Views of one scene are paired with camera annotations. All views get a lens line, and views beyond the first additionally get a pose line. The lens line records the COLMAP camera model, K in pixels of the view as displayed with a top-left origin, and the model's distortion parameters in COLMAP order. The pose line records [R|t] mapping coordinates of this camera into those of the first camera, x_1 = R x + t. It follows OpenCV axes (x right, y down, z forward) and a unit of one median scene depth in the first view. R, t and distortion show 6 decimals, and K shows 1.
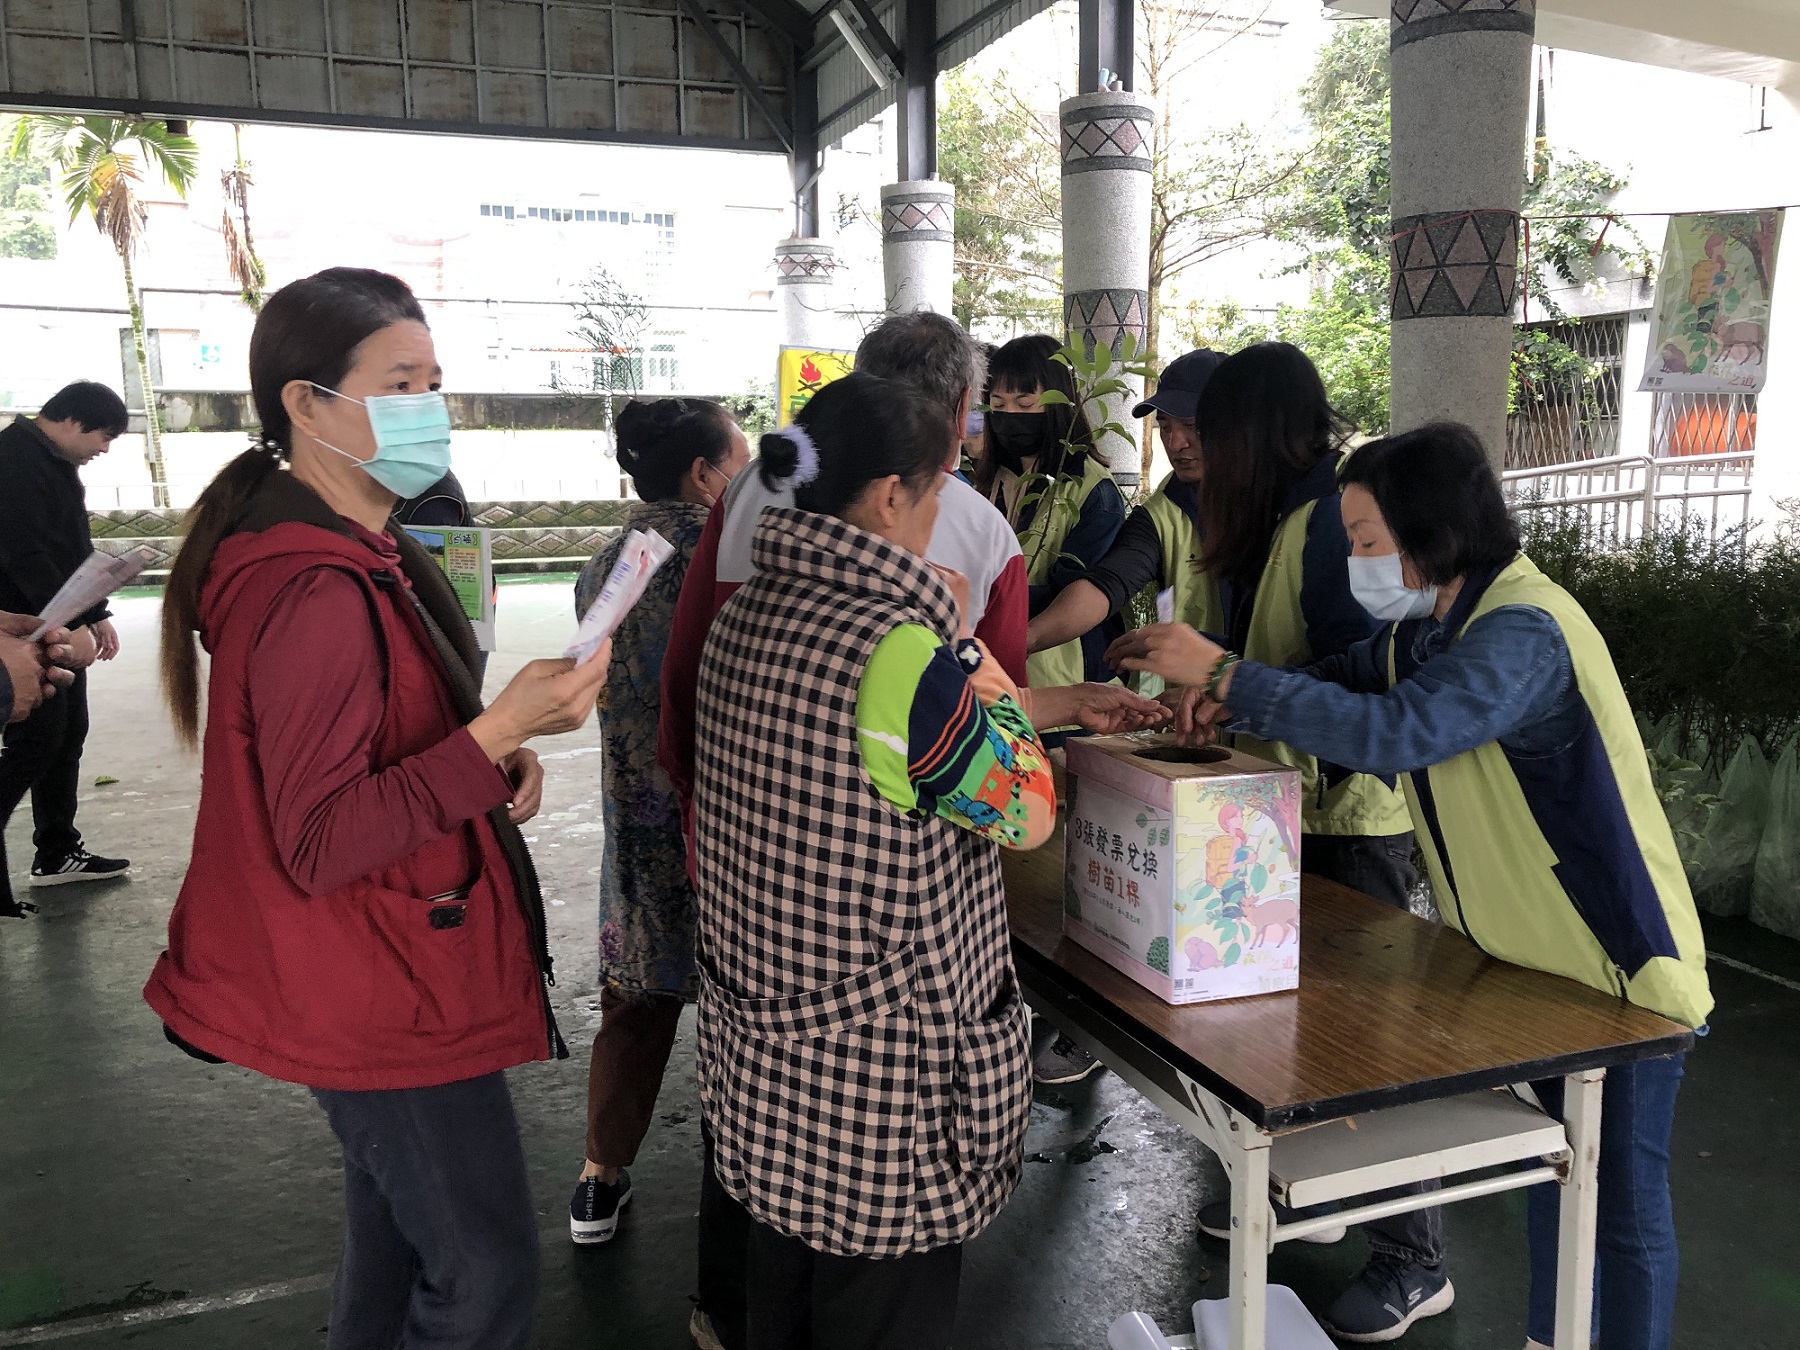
lens RADIAL K [[1449.6, 0, 851.1], [0, 1449.6, 670.0], [0, 0, 1]] dist [-0.003874, -0.003914]
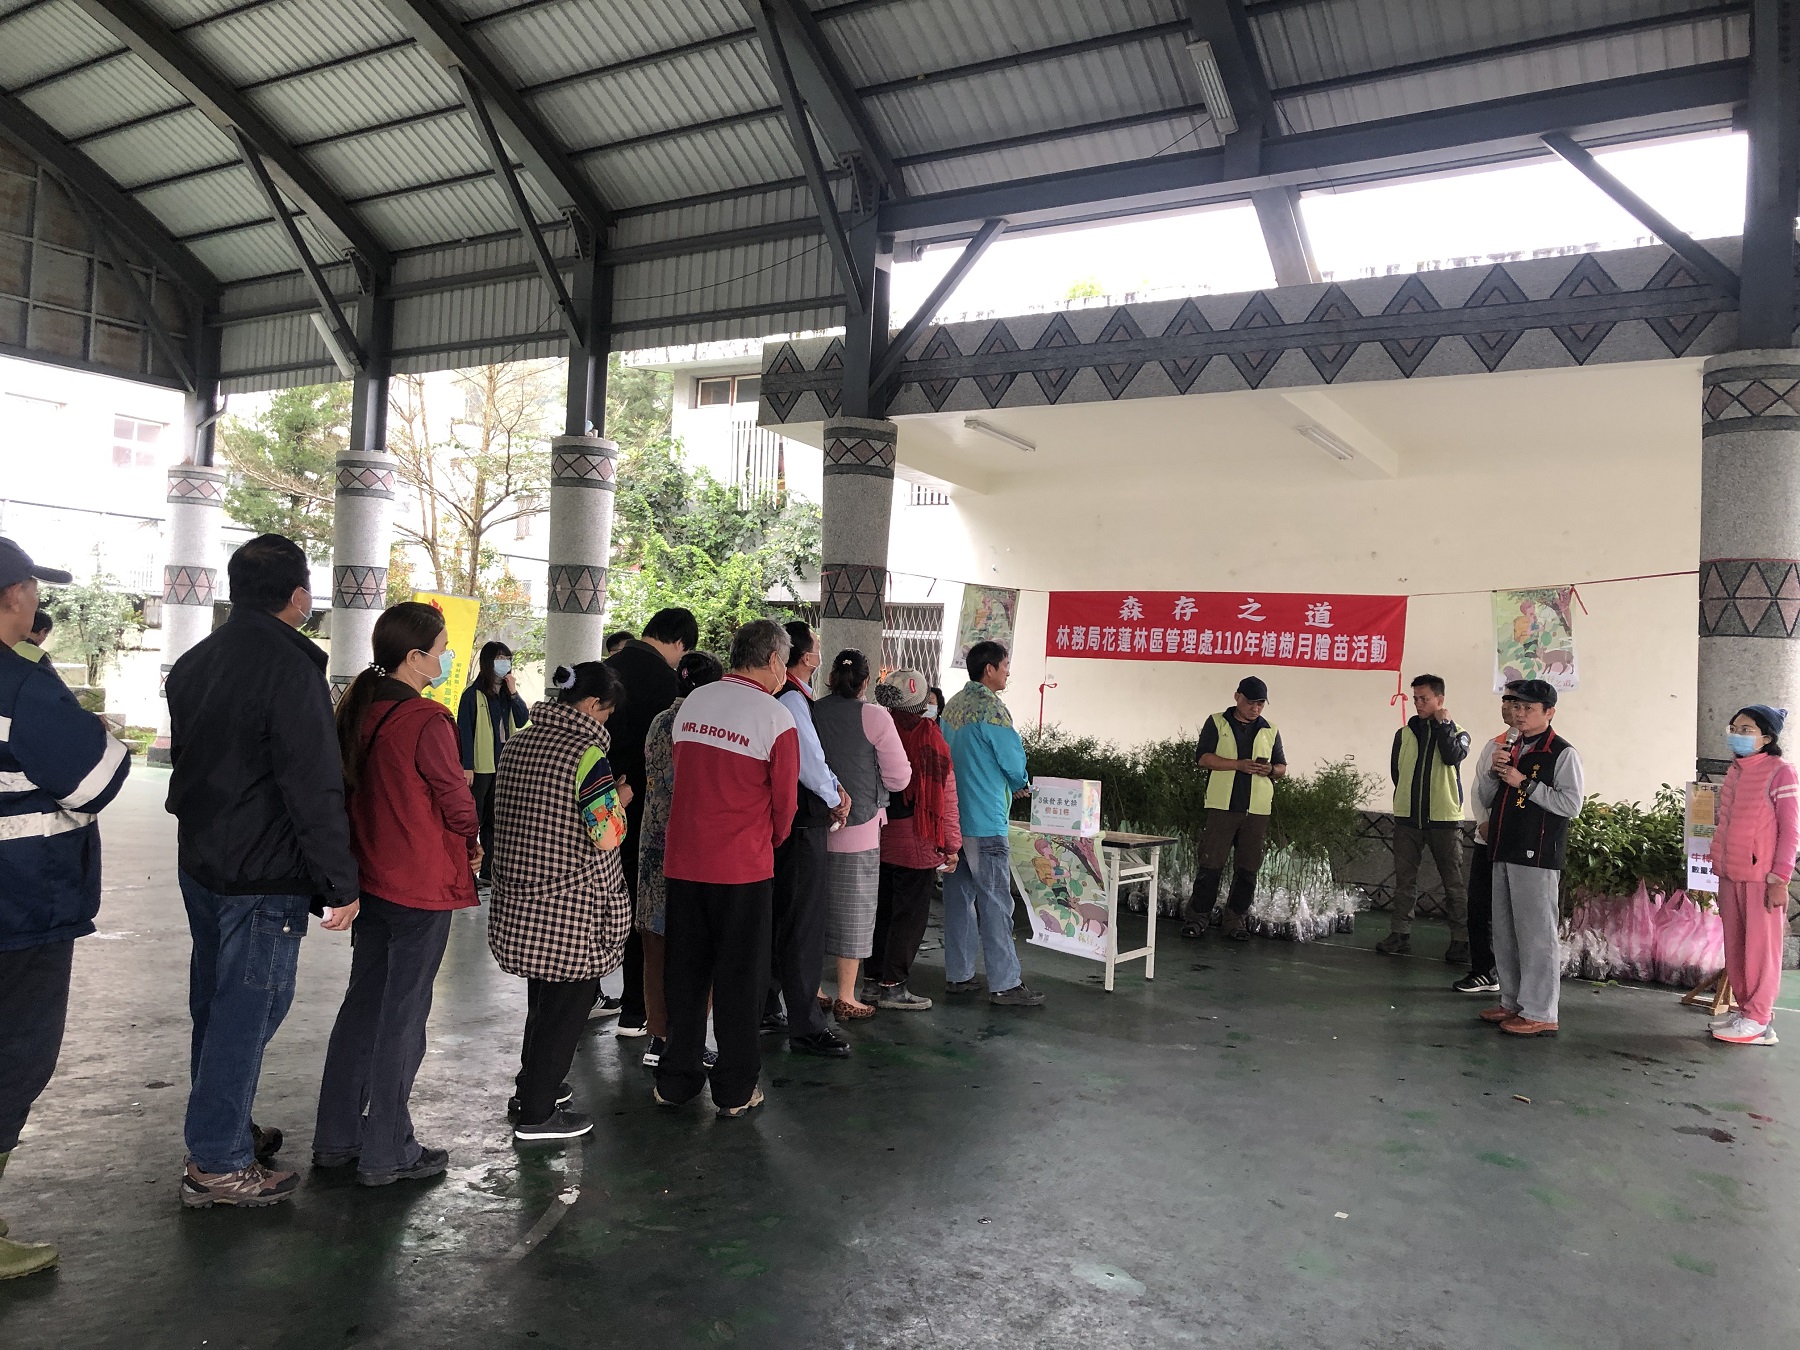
lens RADIAL K [[1449.6, 0, 851.1], [0, 1449.6, 670.0], [0, 0, 1]] dist [-0.003874, -0.003914]
pose [[0.814697, 0.059690, 0.576807, -0.380409], [0.025192, 0.990106, -0.138042, 0.044209], [-0.579340, 0.126993, 0.805132, -0.278754]]
